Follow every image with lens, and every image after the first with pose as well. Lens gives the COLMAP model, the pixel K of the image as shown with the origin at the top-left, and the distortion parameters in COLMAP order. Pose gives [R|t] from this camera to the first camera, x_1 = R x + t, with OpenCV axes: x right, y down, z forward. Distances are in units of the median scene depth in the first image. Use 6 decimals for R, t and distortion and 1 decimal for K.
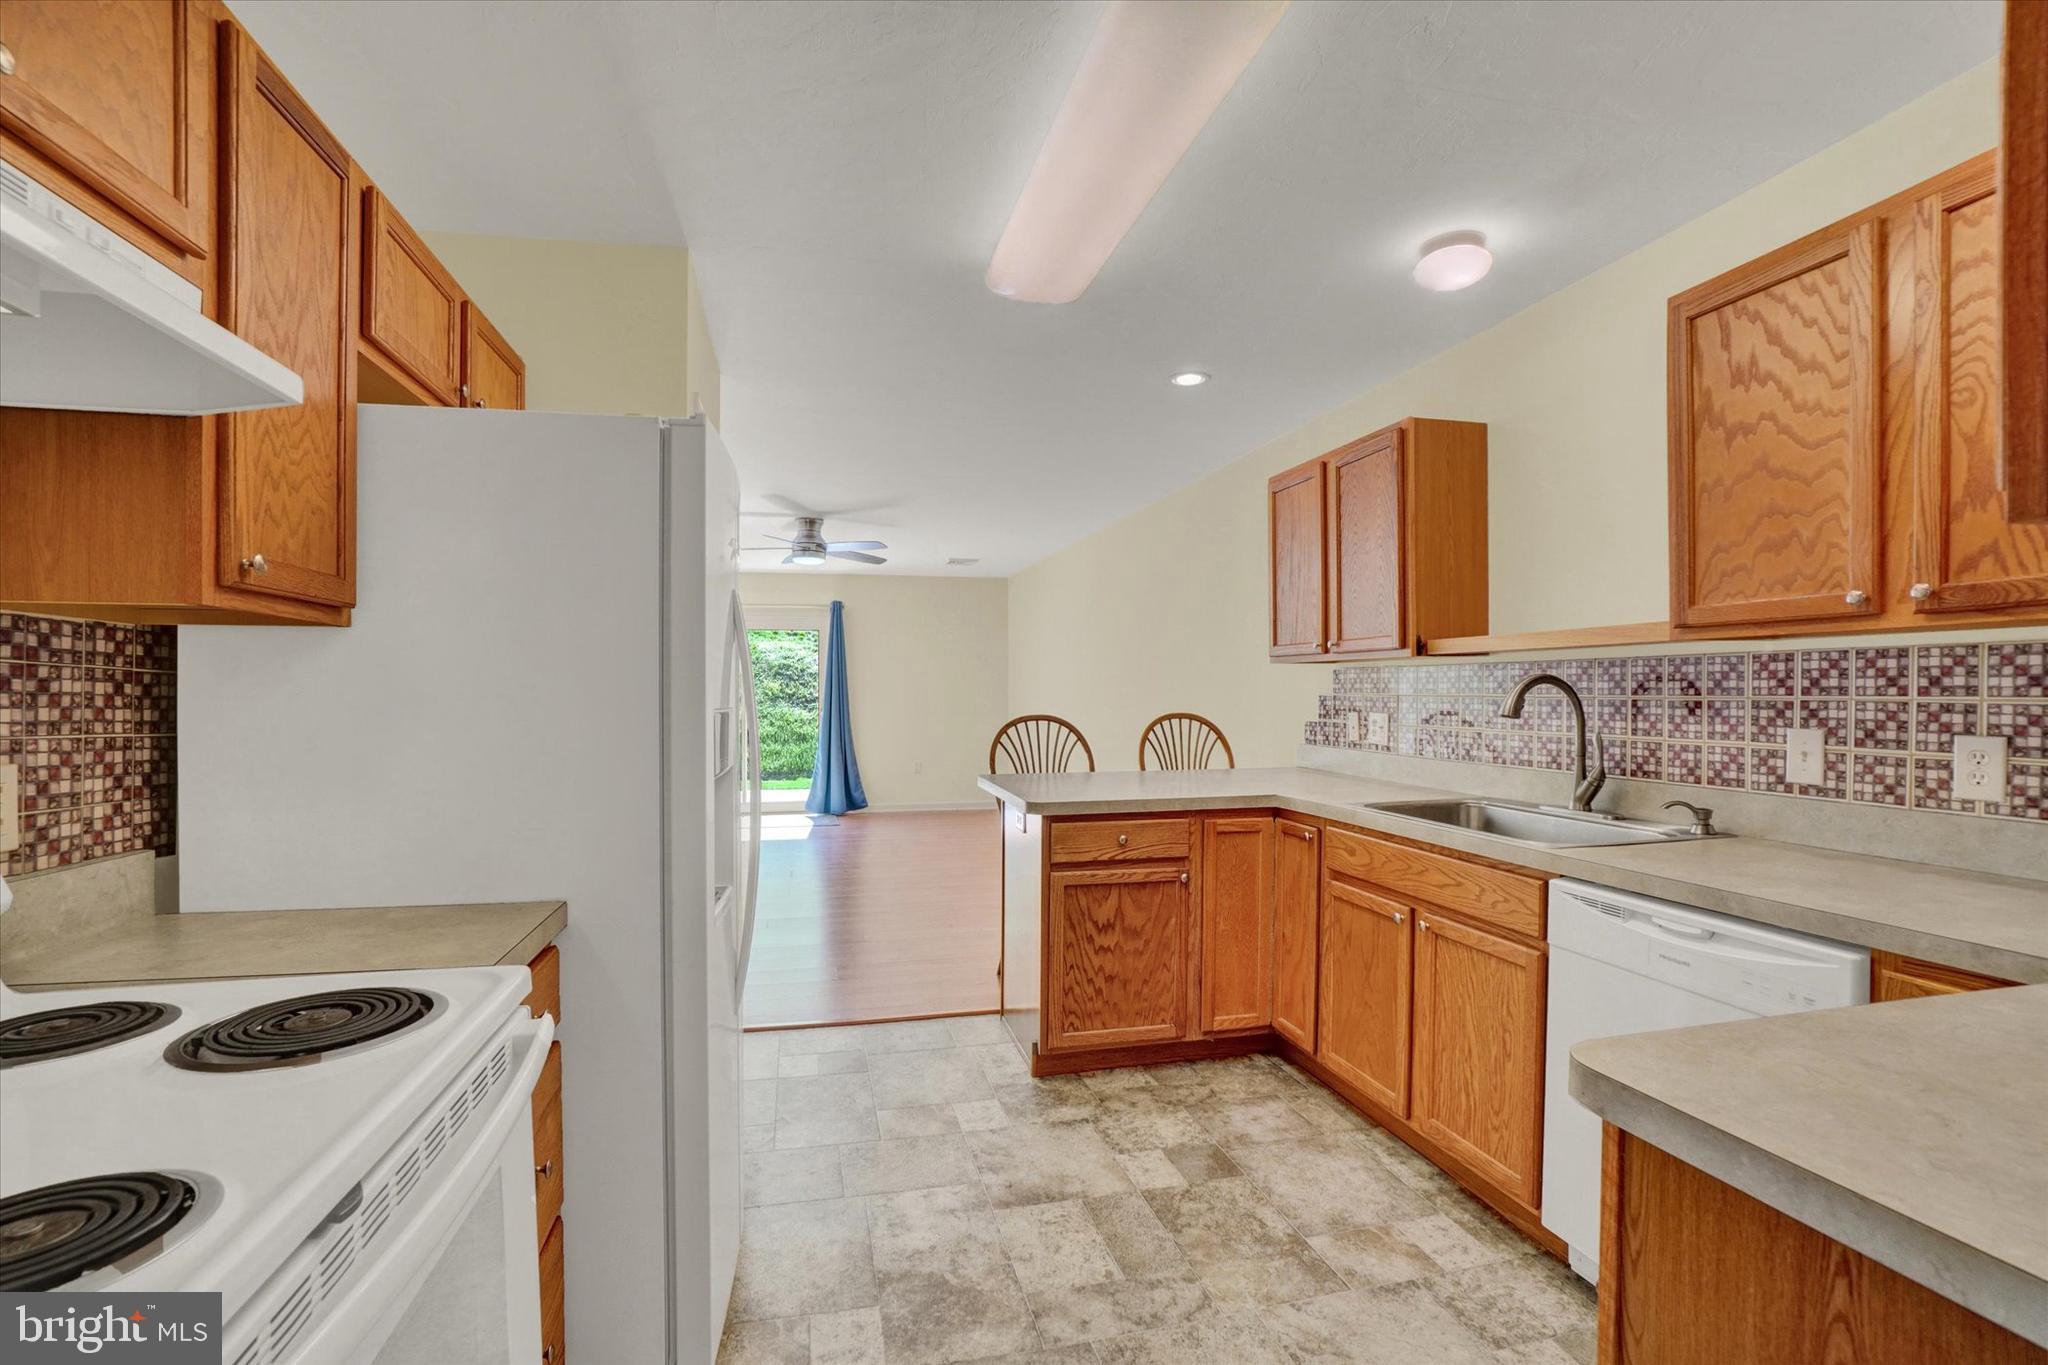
lens RADIAL K [[945.3, 0, 1017.9], [0, 945.3, 698.7], [0, 0, 1]] dist [-0.031633, -0.000425]
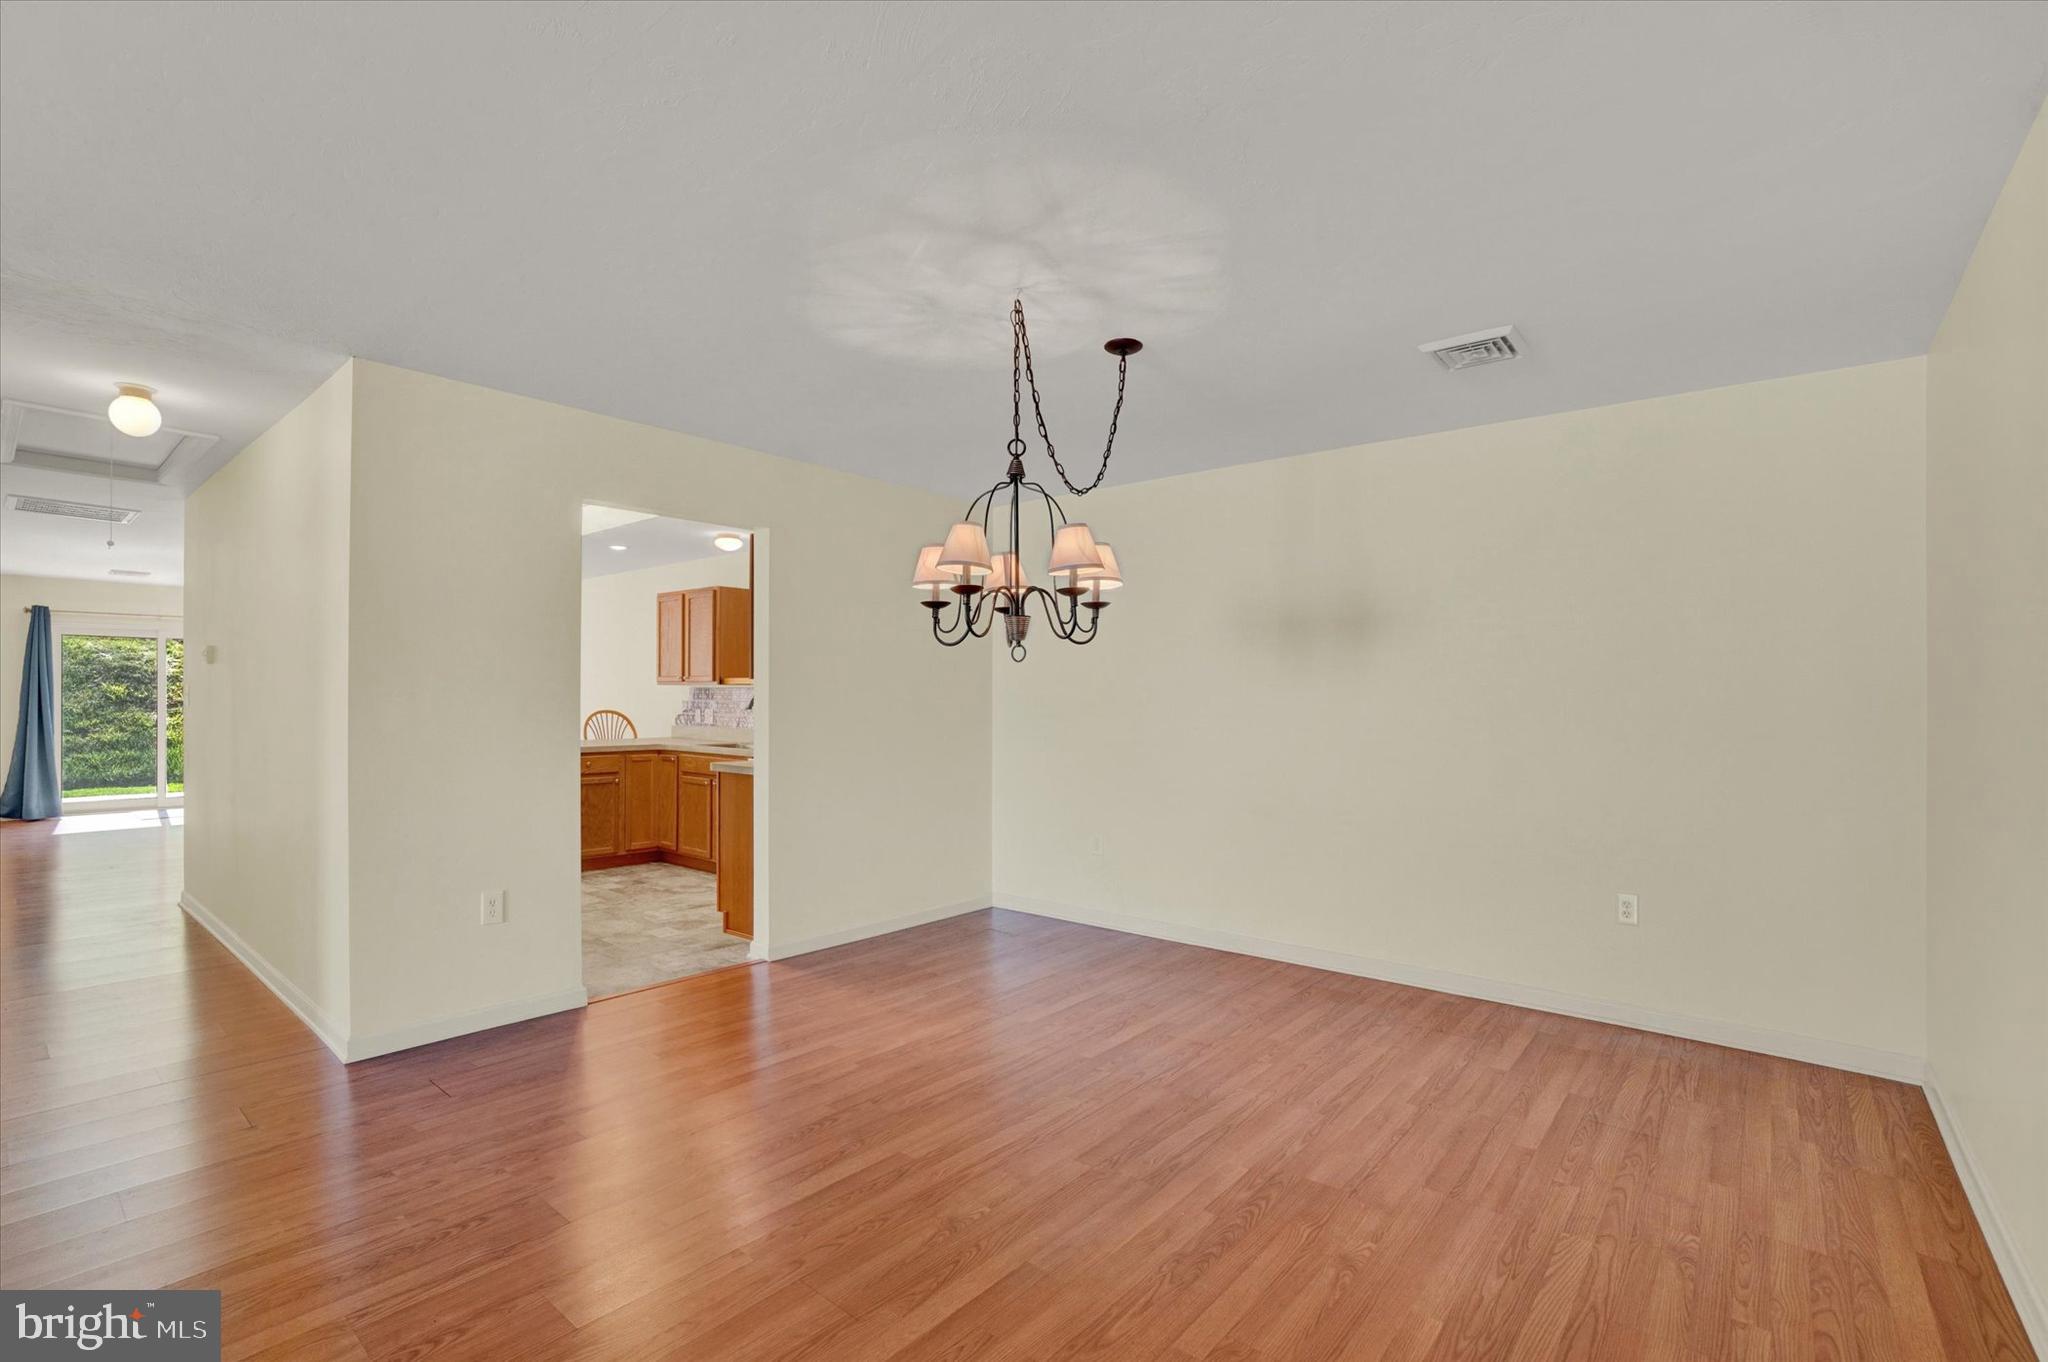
lens RADIAL K [[901.0, 0, 1020.3], [0, 901.0, 701.9], [0, 0, 1]] dist [0.011711, 0.000928]
pose [[0.805491, -0.001479, 0.592606, -0.563262], [0.001579, 0.999999, 0.000350, -0.000798], [-0.592606, 0.000654, 0.805492, -2.265949]]
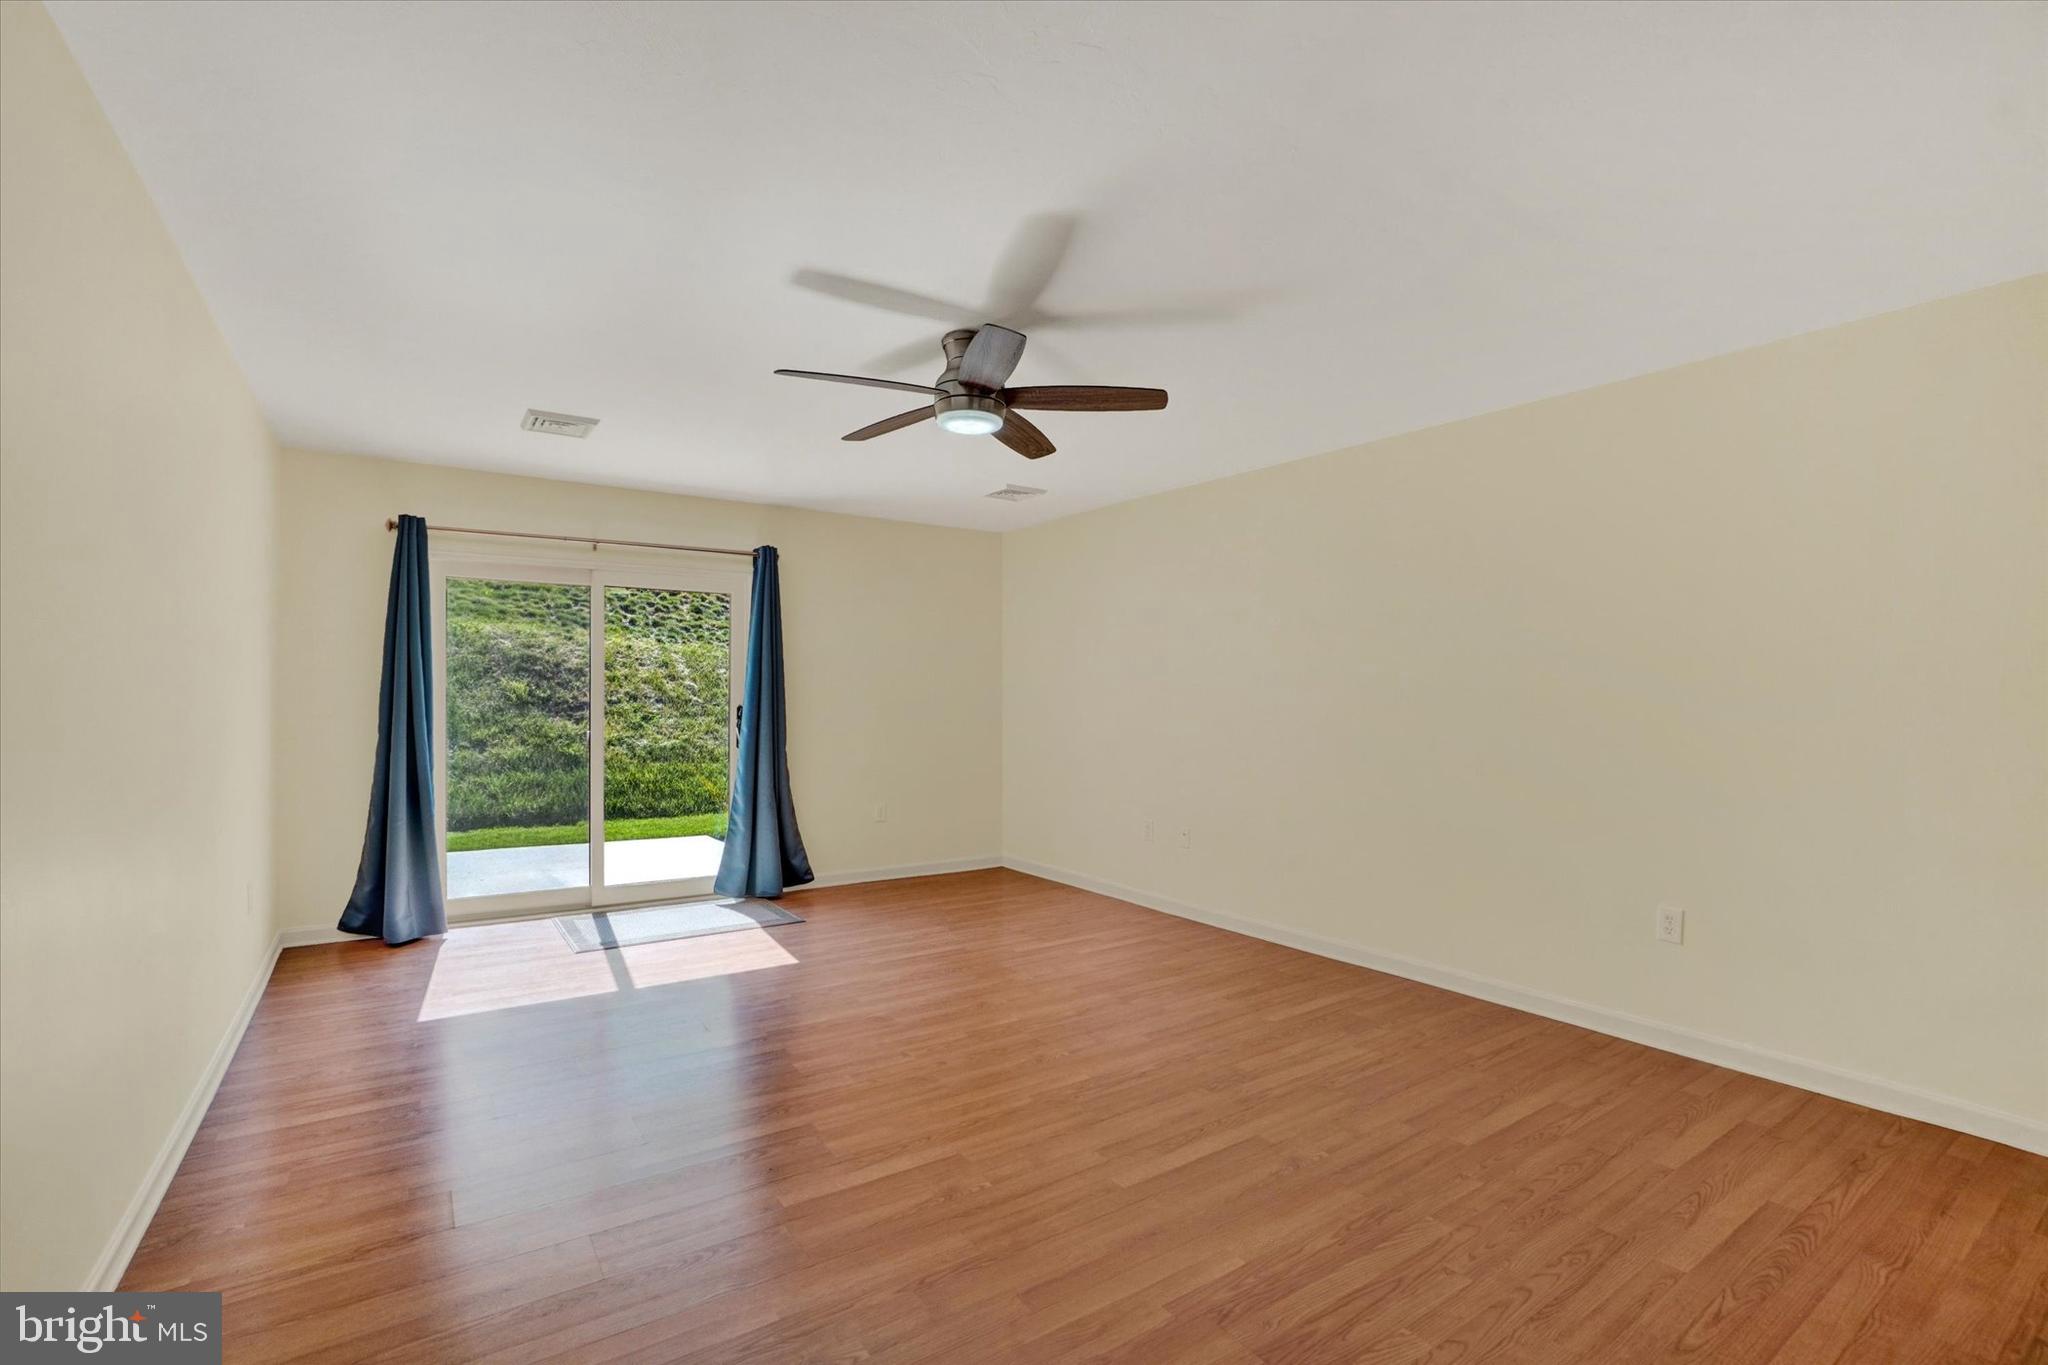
lens RADIAL K [[901.0, 0, 1009.7], [0, 901.0, 696.1], [0, 0, 1]] dist [0.011711, 0.000928]
pose [[0.934779, -0.000679, 0.355229, -1.254812], [0.002408, 0.999987, -0.004426, -0.022131], [-0.355222, 0.004993, 0.934769, 1.965727]]
